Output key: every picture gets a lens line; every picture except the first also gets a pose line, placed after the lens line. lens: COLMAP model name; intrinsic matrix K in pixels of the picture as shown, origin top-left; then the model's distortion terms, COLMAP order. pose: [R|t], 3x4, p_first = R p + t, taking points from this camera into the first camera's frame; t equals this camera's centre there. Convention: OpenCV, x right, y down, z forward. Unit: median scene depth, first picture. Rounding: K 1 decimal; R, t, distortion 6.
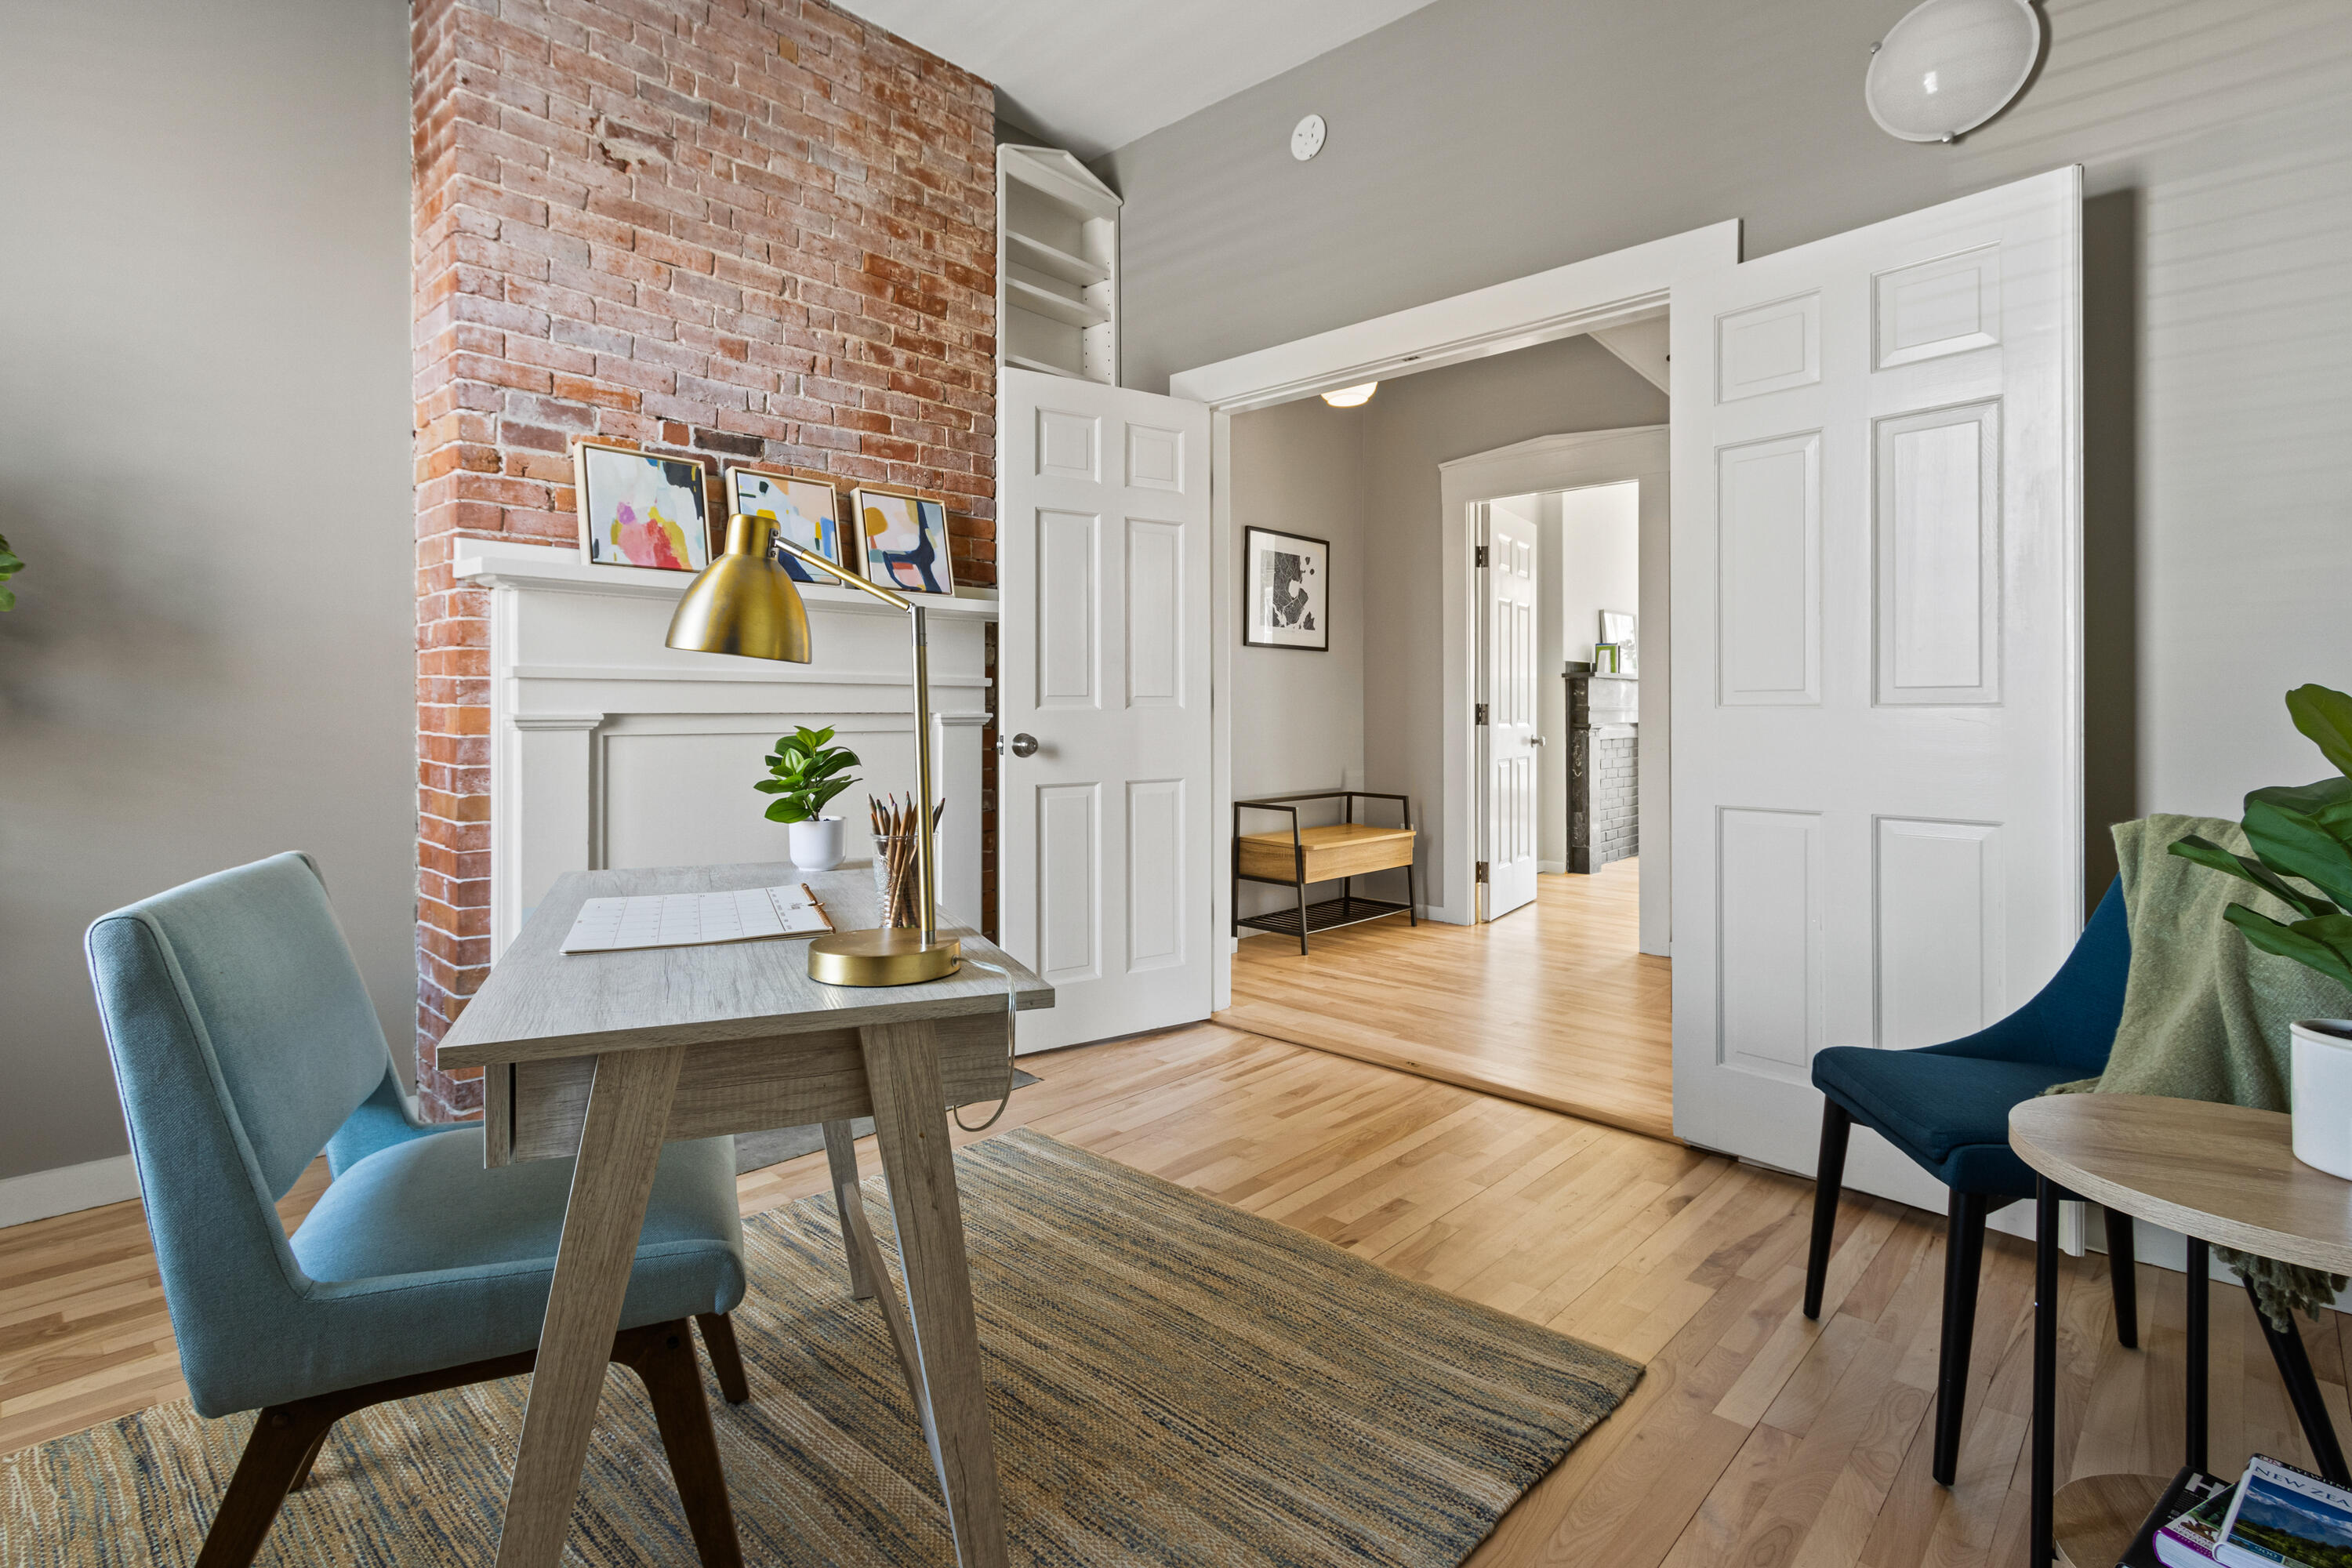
lens RADIAL K [[1133.6, 0, 1156.5], [0, 1133.6, 694.1], [0, 0, 1]] dist [0.003342, 0.000313]
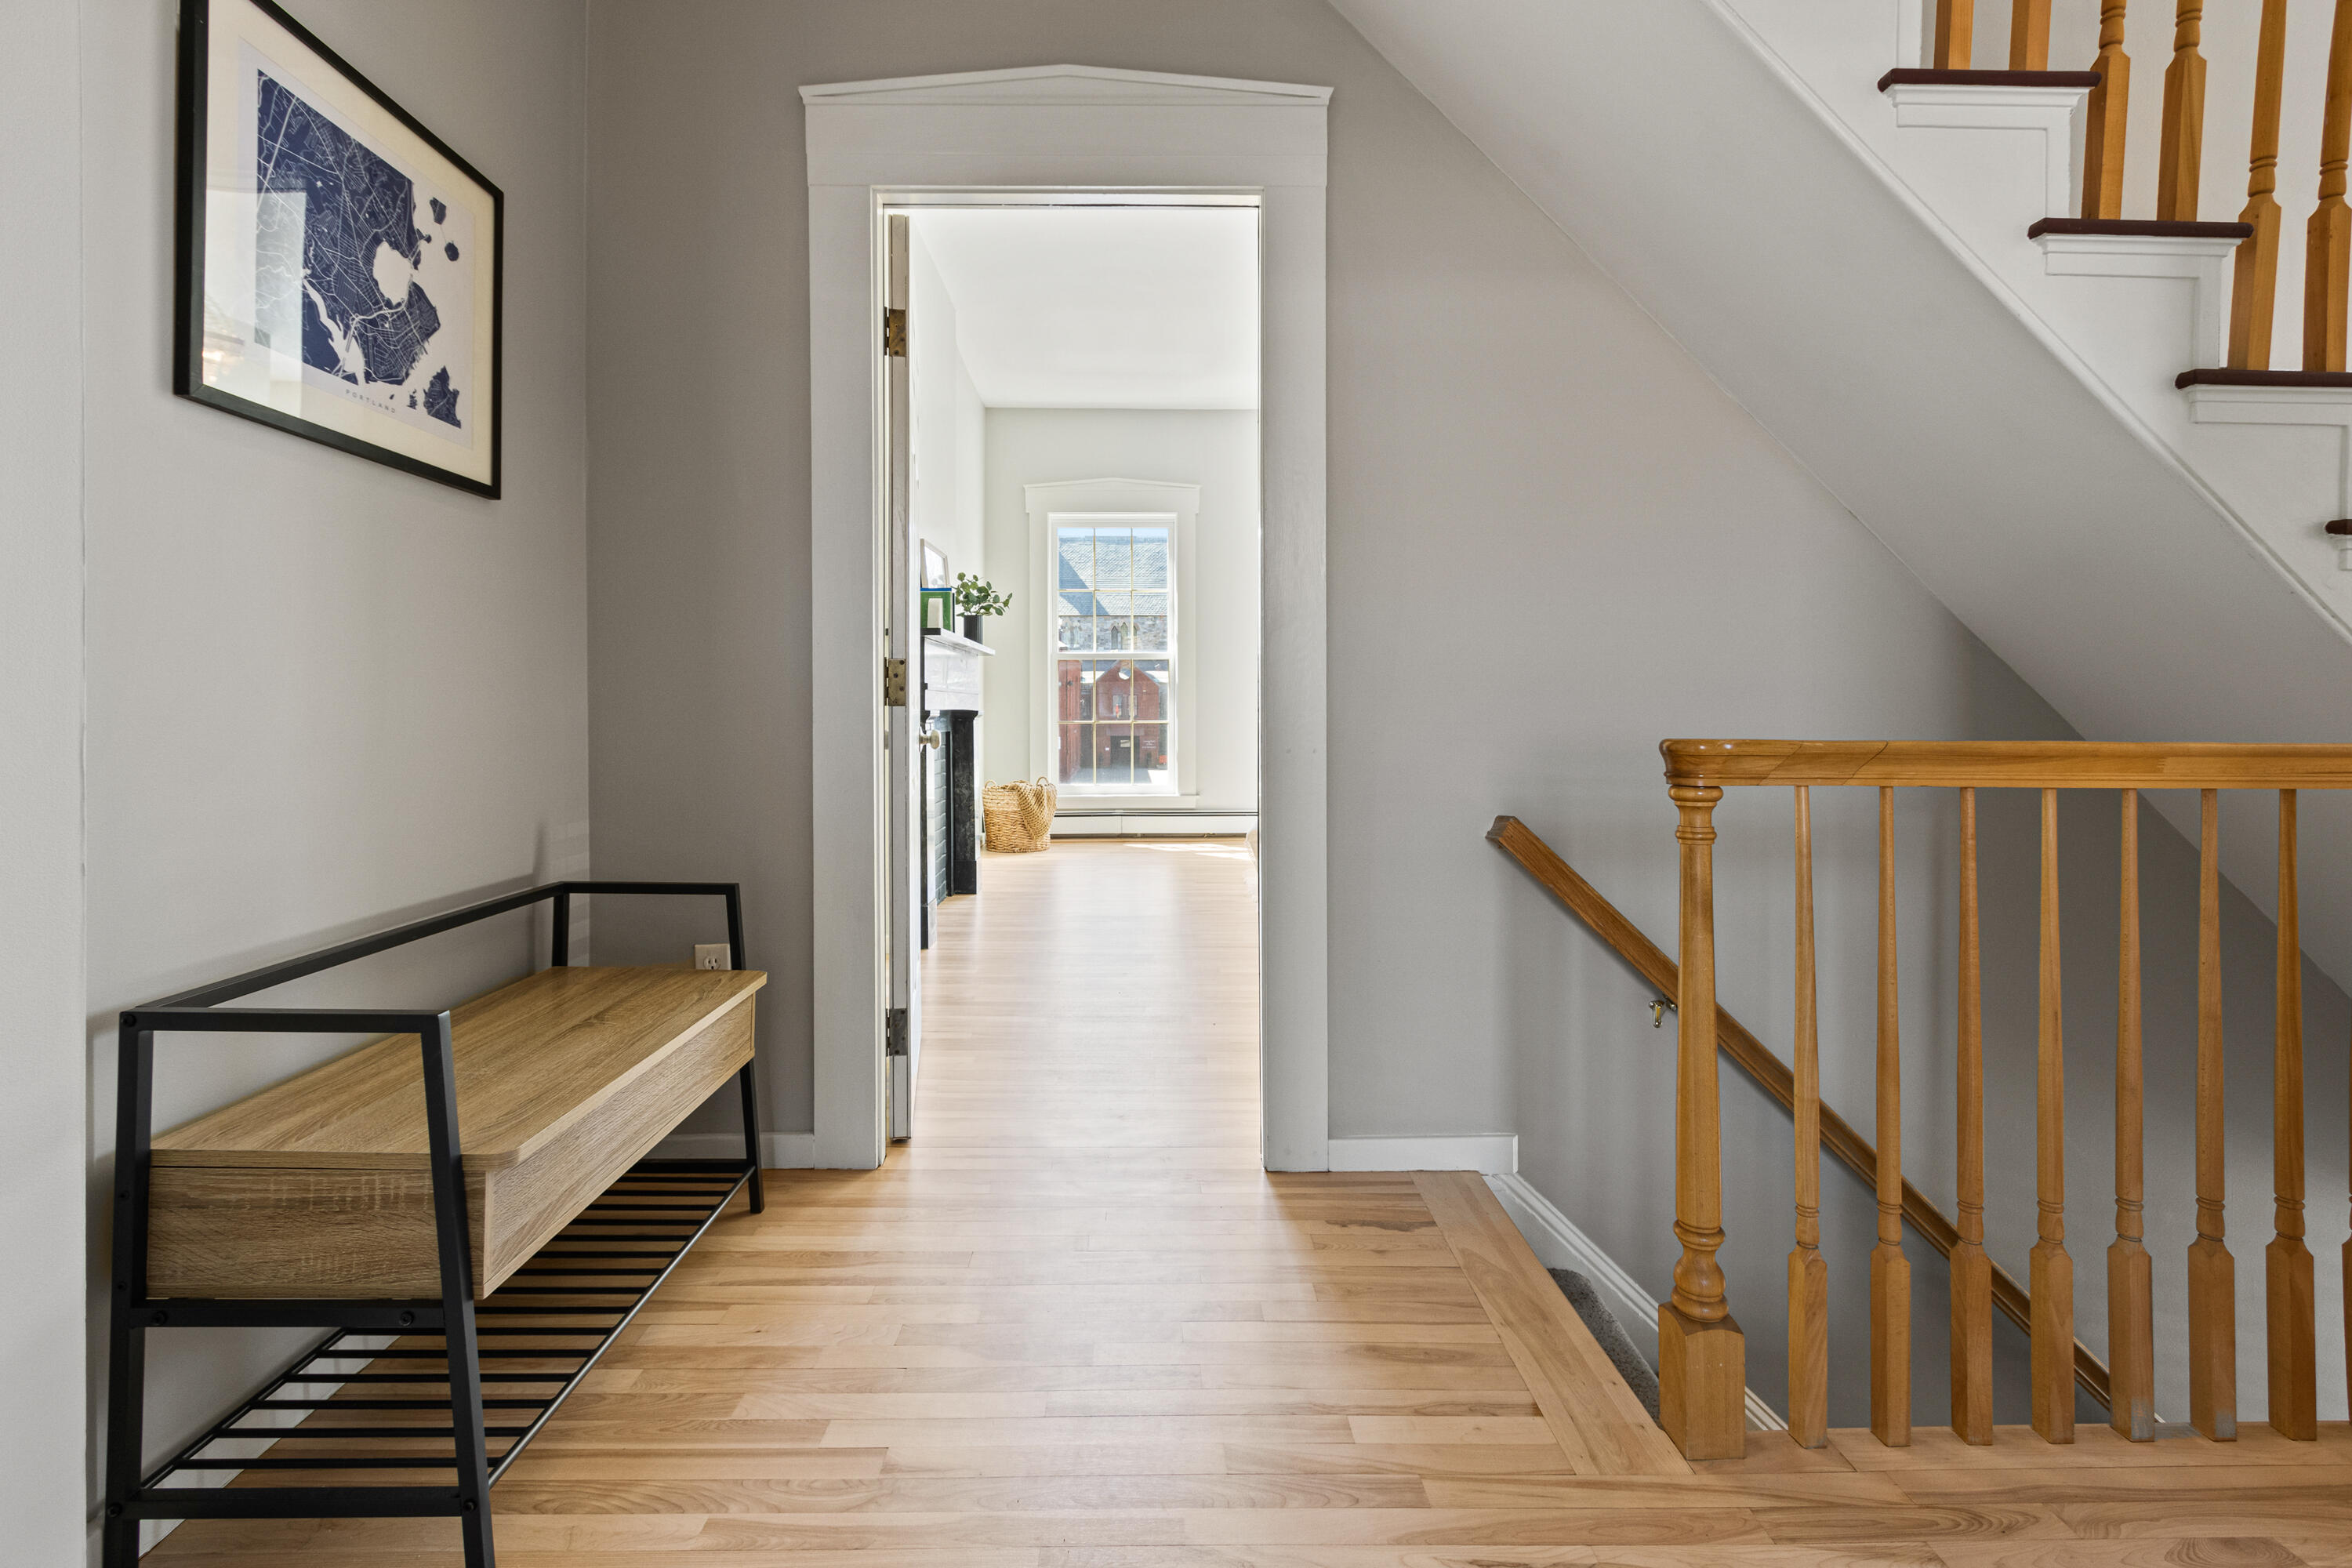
lens RADIAL K [[1107.2, 0, 1161.5], [0, 1107.2, 714.3], [0, 0, 1]] dist [-0.003026, -0.000492]
pose [[0.713648, -0.001220, 0.700503, 0.063088], [-0.007041, 0.999935, 0.008915, 0.029334], [-0.700469, -0.011294, 0.713593, 0.681726]]
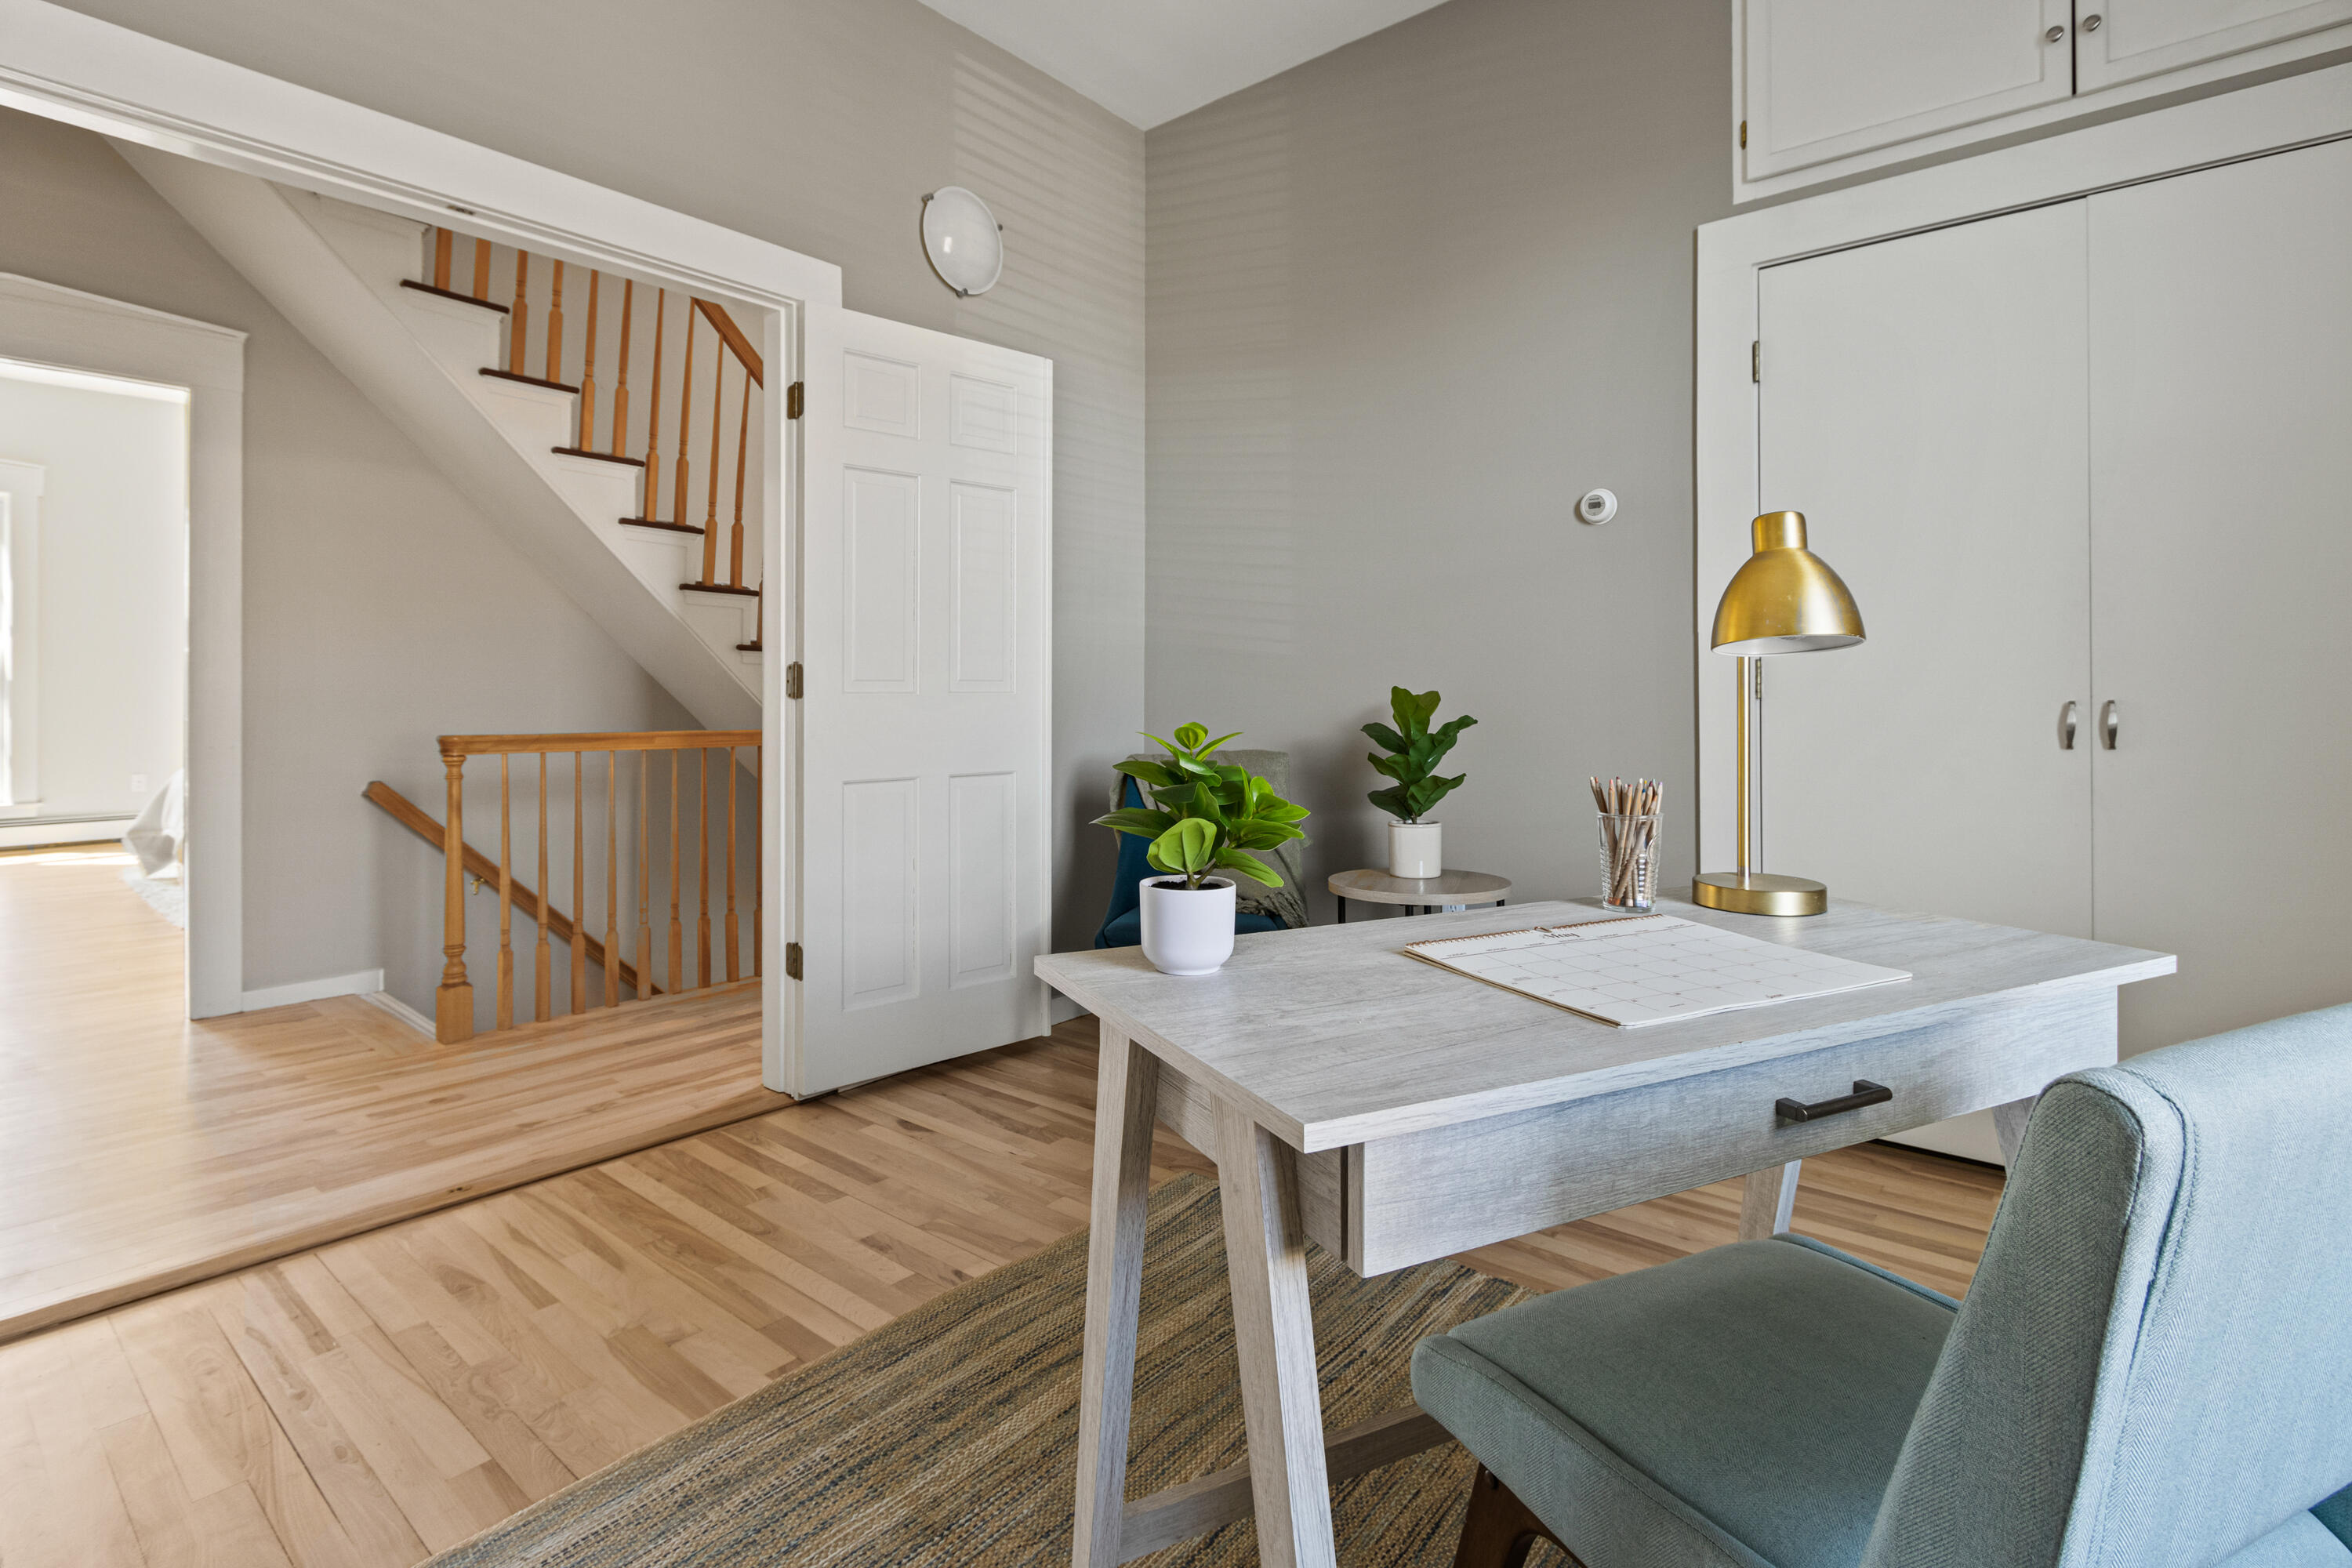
lens RADIAL K [[1133.6, 0, 1156.5], [0, 1133.6, 694.1], [0, 0, 1]] dist [0.003342, 0.000313]
pose [[-0.053034, 0.004842, 0.998581, -0.334833], [-0.009234, 0.999943, -0.005339, 0.012515], [-0.998550, -0.009504, -0.052986, 0.407177]]
